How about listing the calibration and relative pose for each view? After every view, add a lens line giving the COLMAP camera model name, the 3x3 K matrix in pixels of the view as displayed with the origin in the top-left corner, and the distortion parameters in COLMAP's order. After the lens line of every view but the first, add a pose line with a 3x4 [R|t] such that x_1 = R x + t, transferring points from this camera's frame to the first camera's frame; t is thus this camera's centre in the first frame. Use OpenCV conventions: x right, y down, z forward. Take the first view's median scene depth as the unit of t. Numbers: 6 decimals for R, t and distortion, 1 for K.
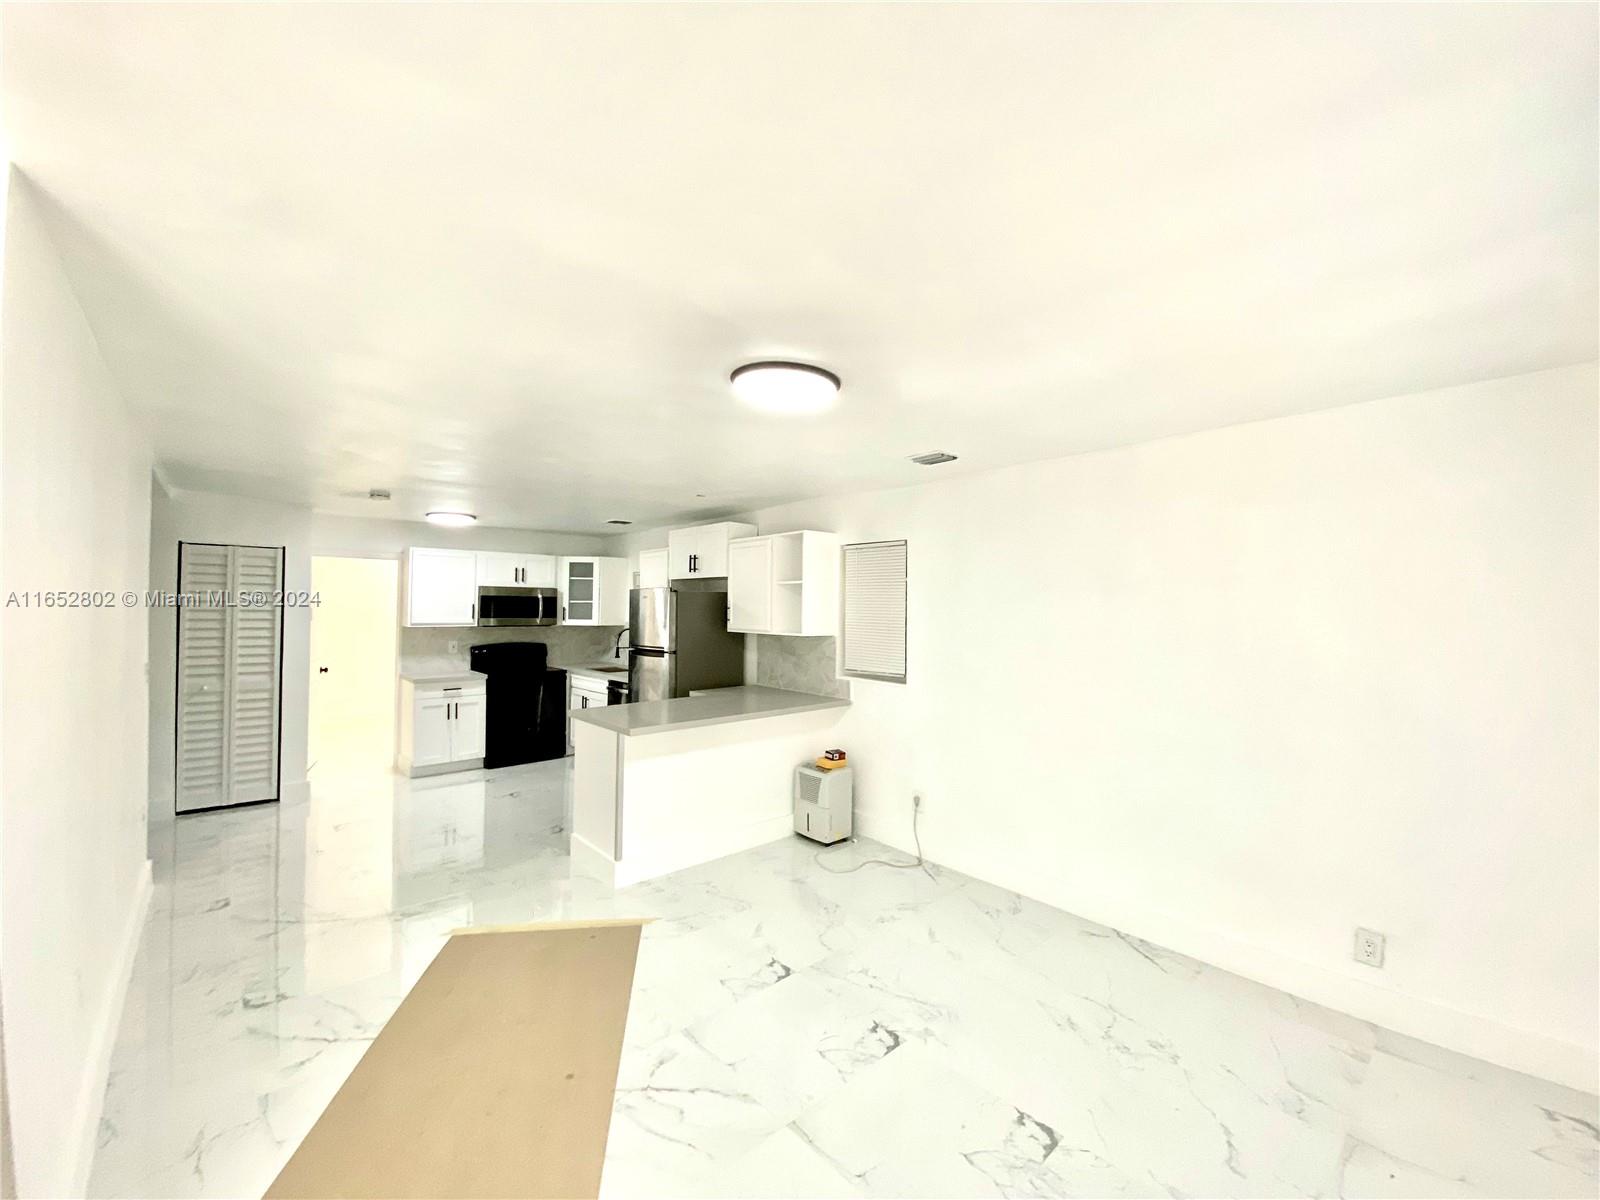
lens RADIAL K [[633.1, 0, 825.7], [0, 633.1, 601.9], [0, 0, 1]] dist [-0.000521, -0.009376]
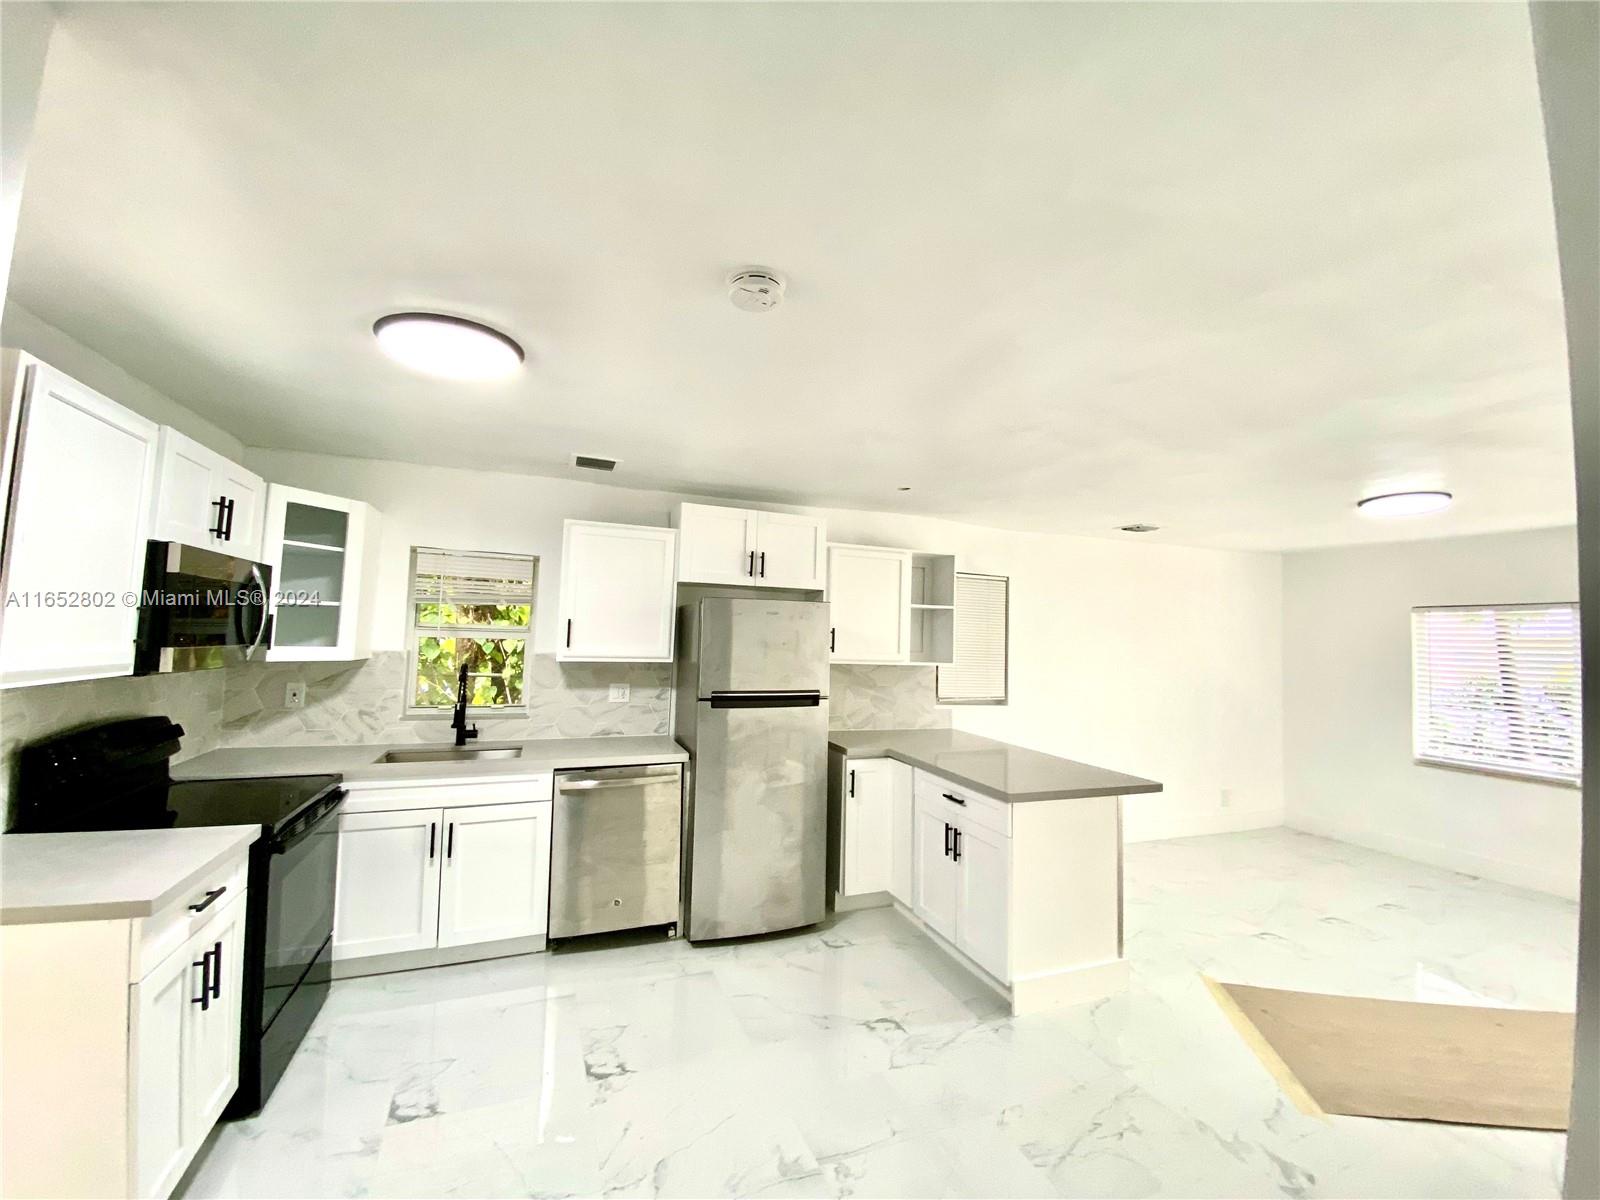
lens RADIAL K [[640.0, 0, 800.0], [0, 640.0, 600.0], [0, 0, 1]] dist [0.047291, -0.040231]
pose [[0.383143, 0.057368, 0.921906, -0.692064], [-0.035202, 0.998251, -0.047489, 0.007123], [-0.923018, -0.014257, 0.384492, 0.584258]]
